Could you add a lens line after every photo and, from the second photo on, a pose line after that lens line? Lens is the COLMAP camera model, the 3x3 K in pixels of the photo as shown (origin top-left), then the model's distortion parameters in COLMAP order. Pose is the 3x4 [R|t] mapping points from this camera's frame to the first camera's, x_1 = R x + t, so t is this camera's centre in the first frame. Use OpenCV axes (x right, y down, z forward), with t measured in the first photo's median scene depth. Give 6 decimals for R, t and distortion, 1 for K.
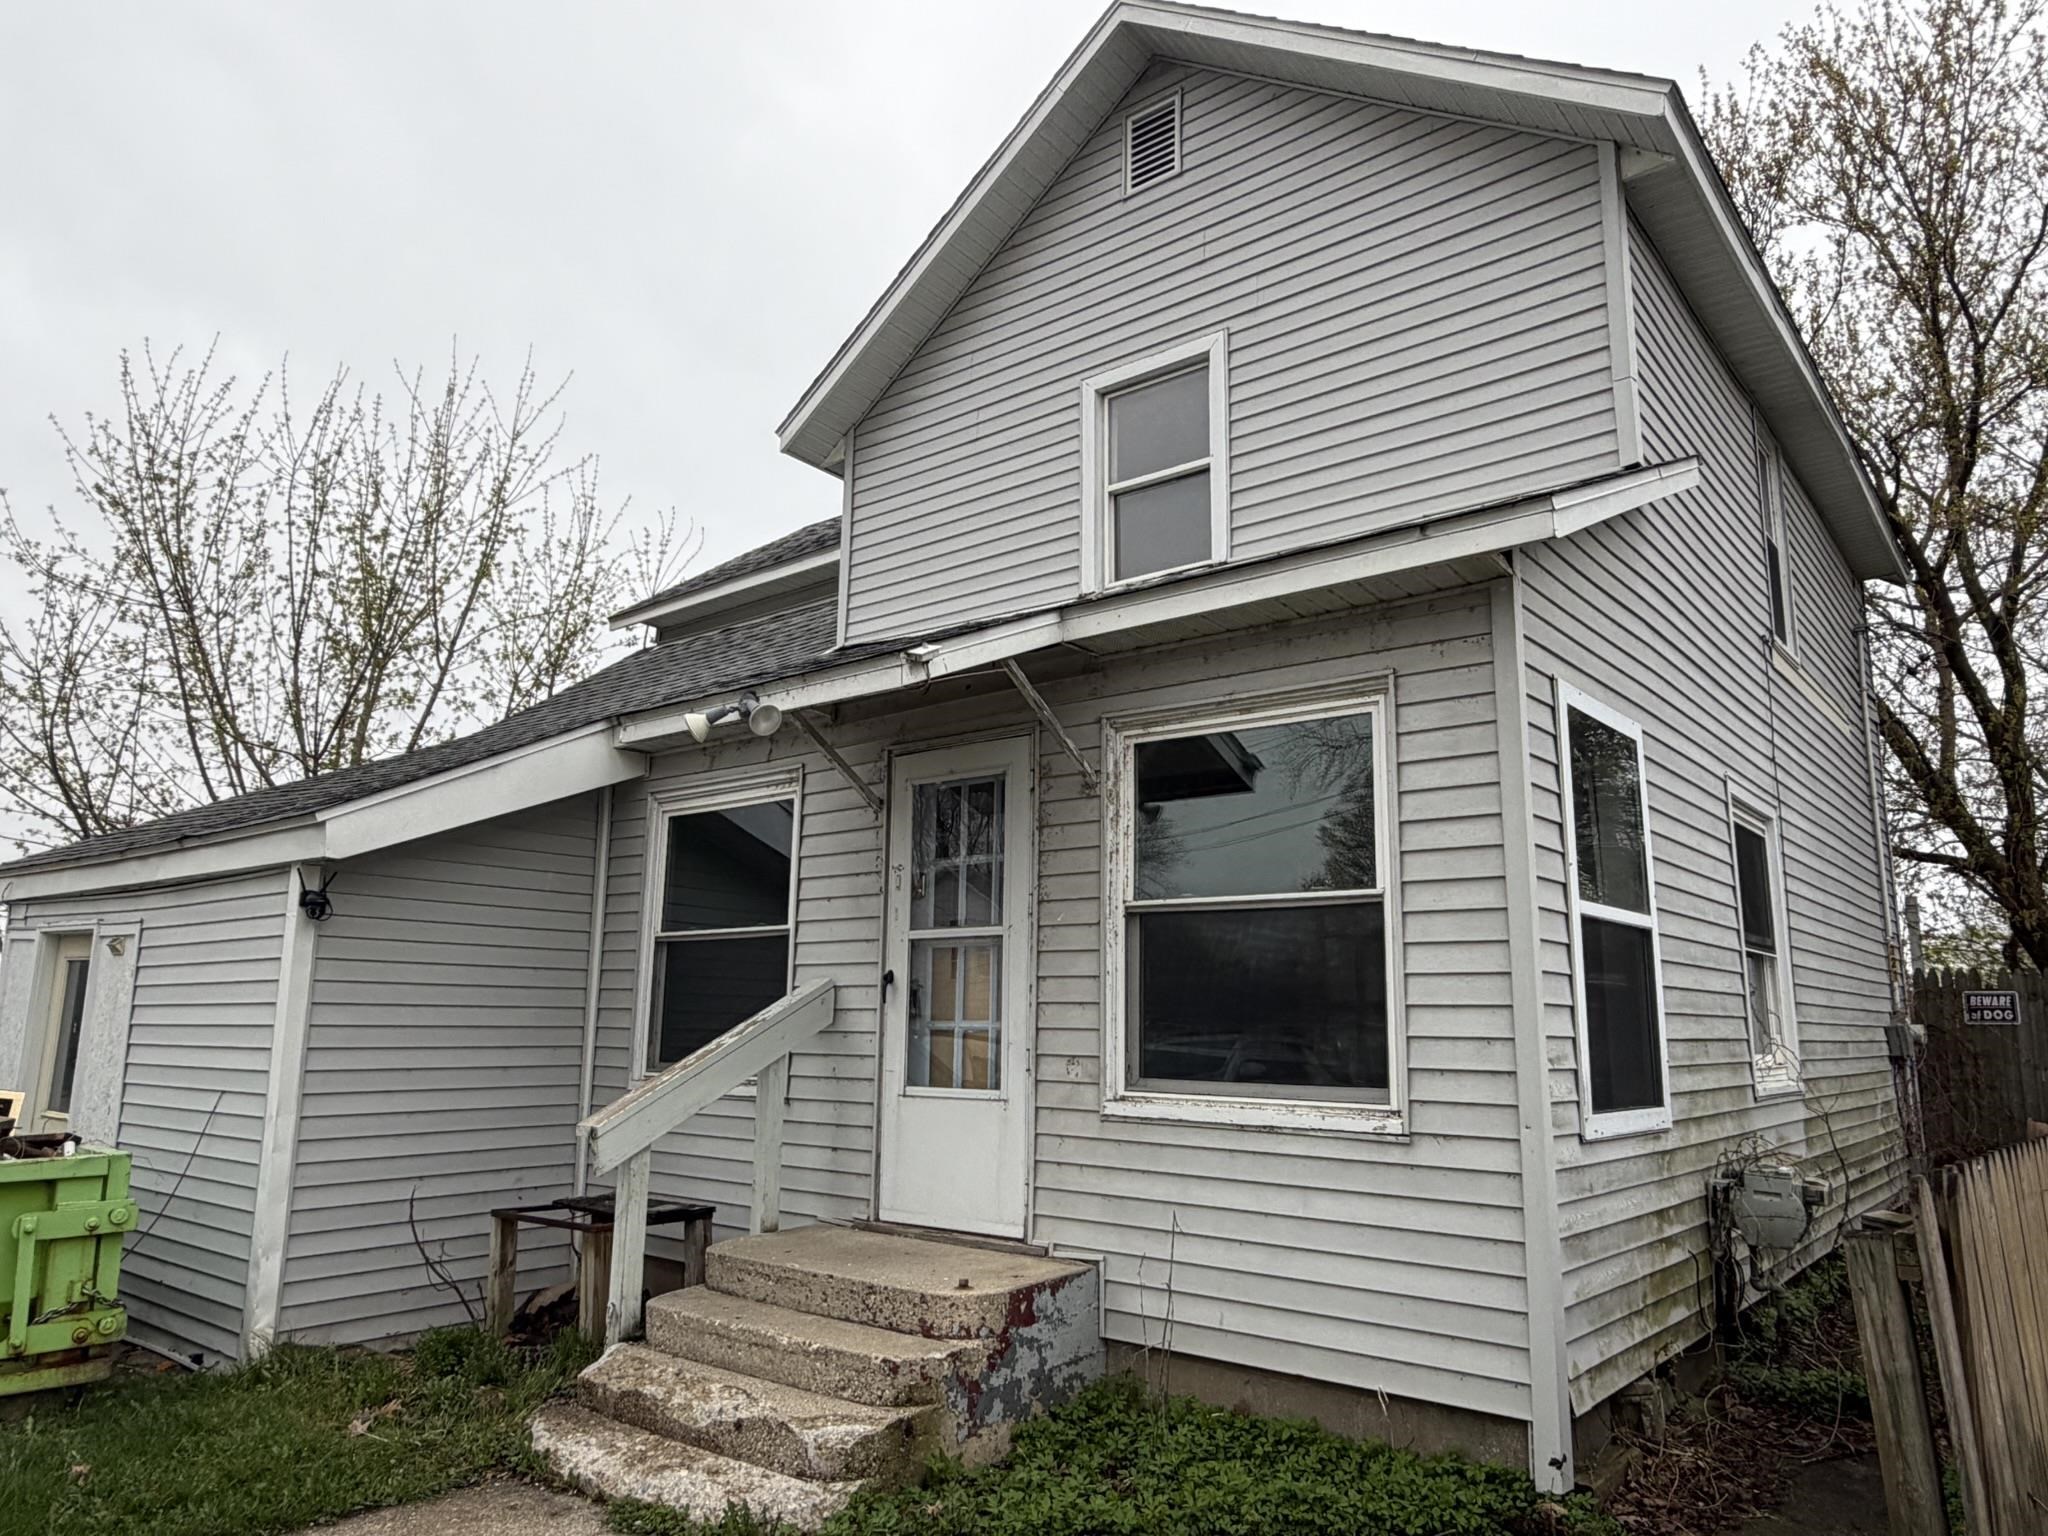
lens RADIAL K [[1378.4, 0, 1027.9], [0, 1378.4, 764.5], [0, 0, 1]] dist [-0.010618, -0.001209]
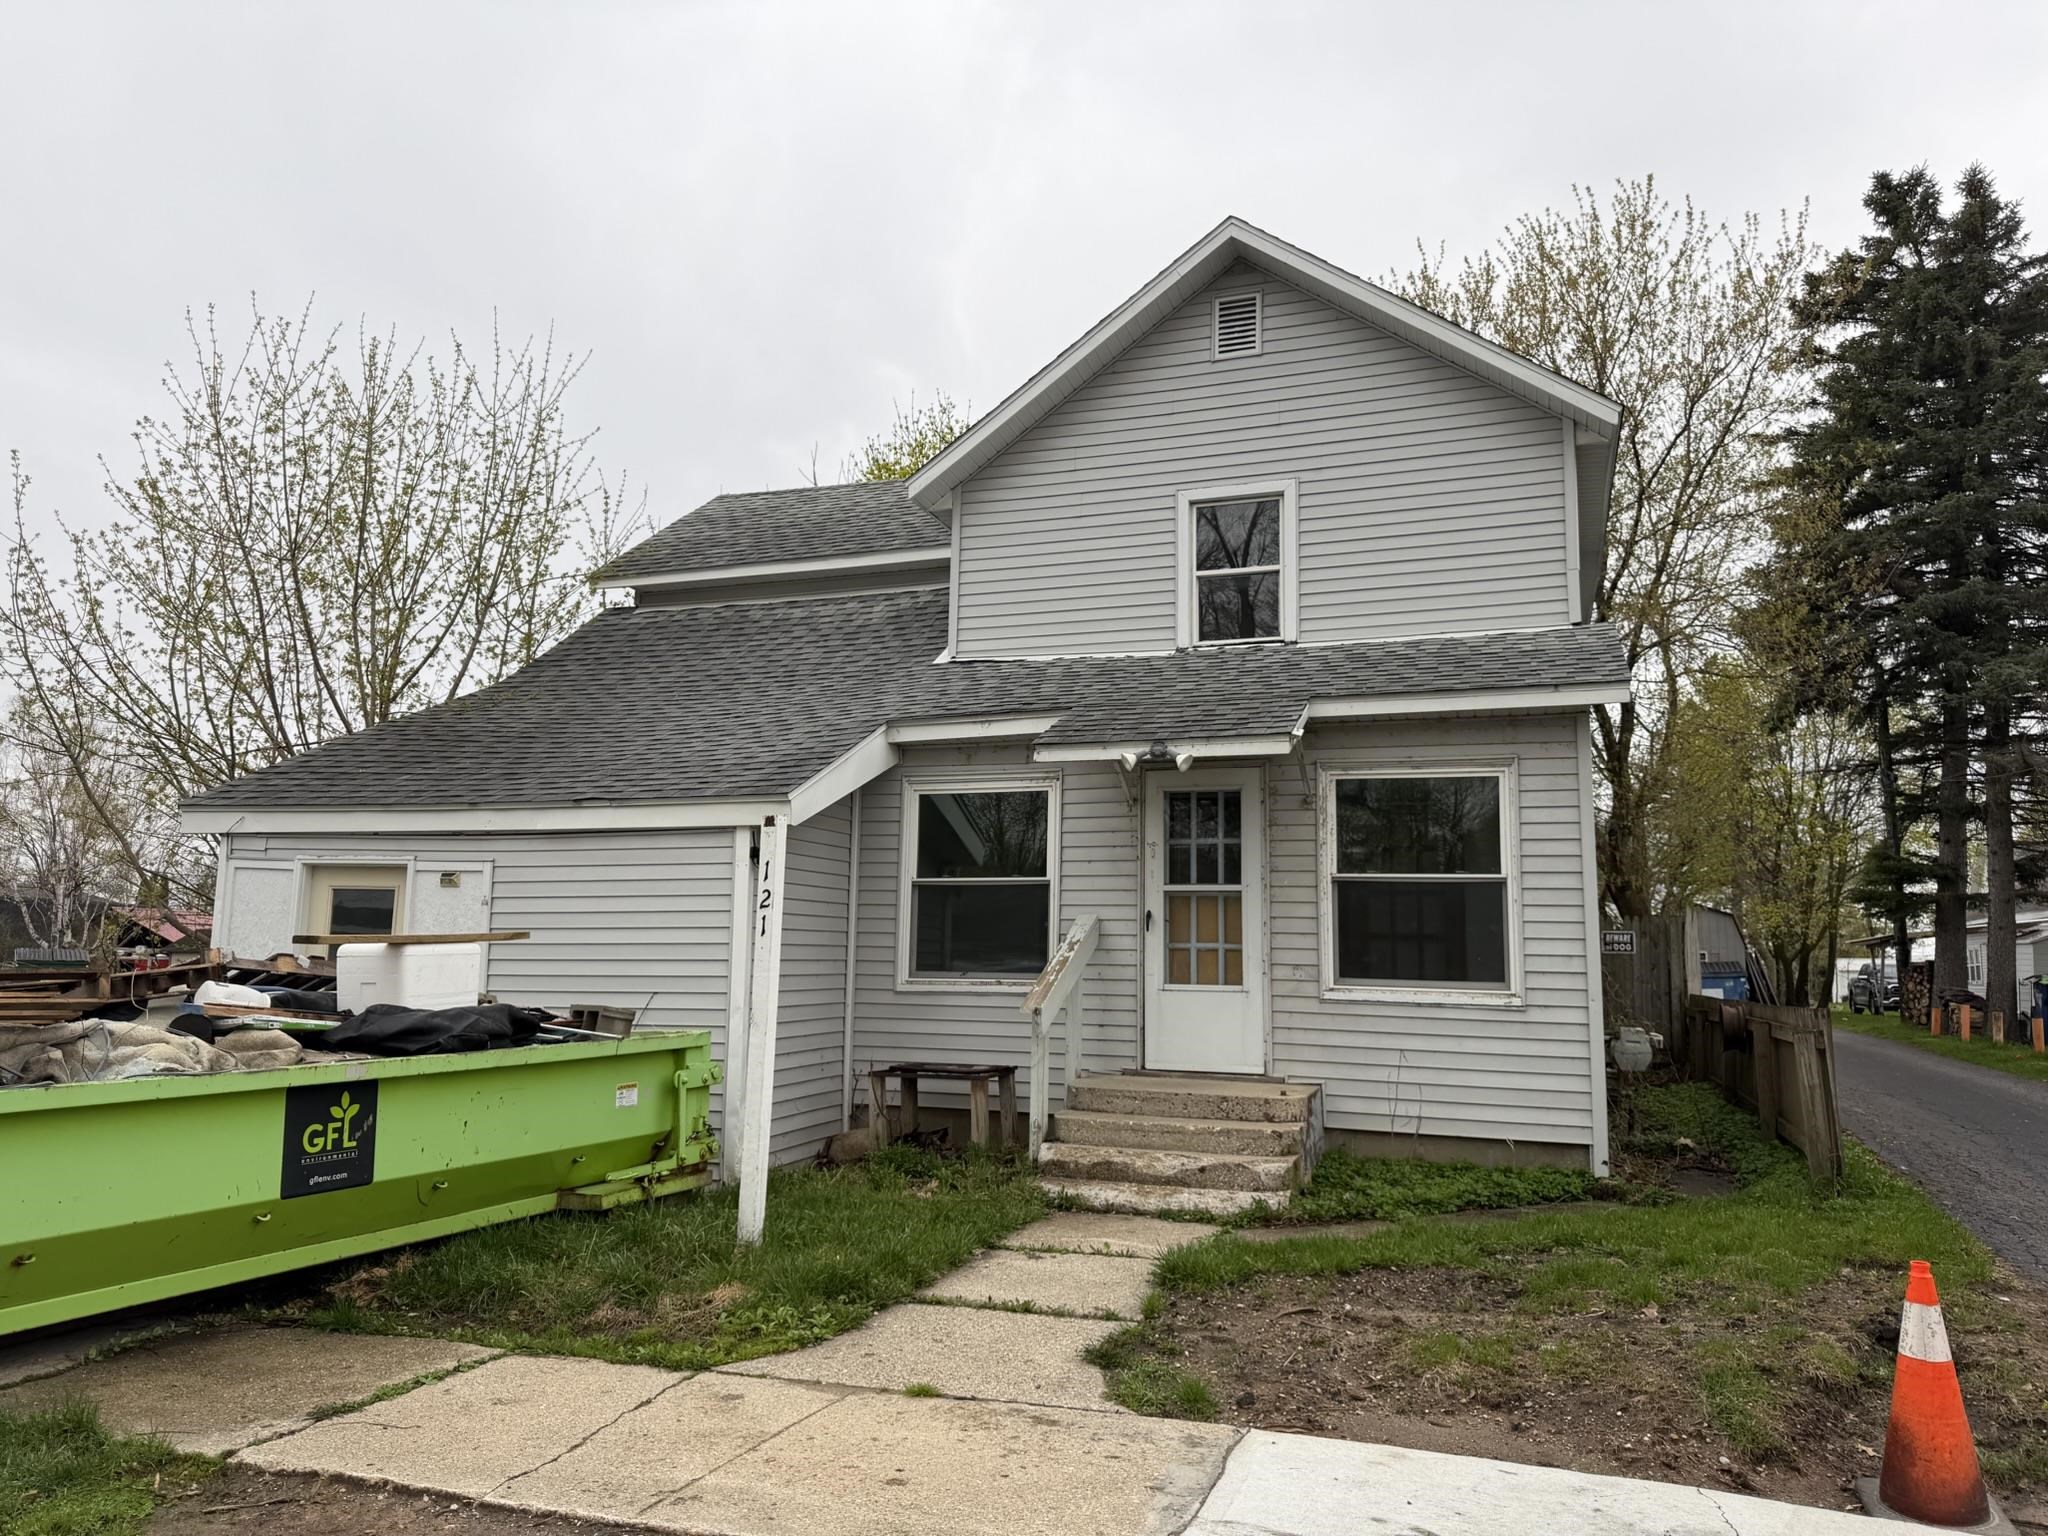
lens RADIAL K [[1430.0, 0, 1019.4], [0, 1430.0, 769.0], [0, 0, 1]] dist [0.040530, -0.003387]
pose [[0.944322, 0.045513, 0.325860, -0.835429], [-0.066626, 0.996320, 0.053924, -0.093554], [-0.322207, -0.072632, 0.943879, -0.500089]]
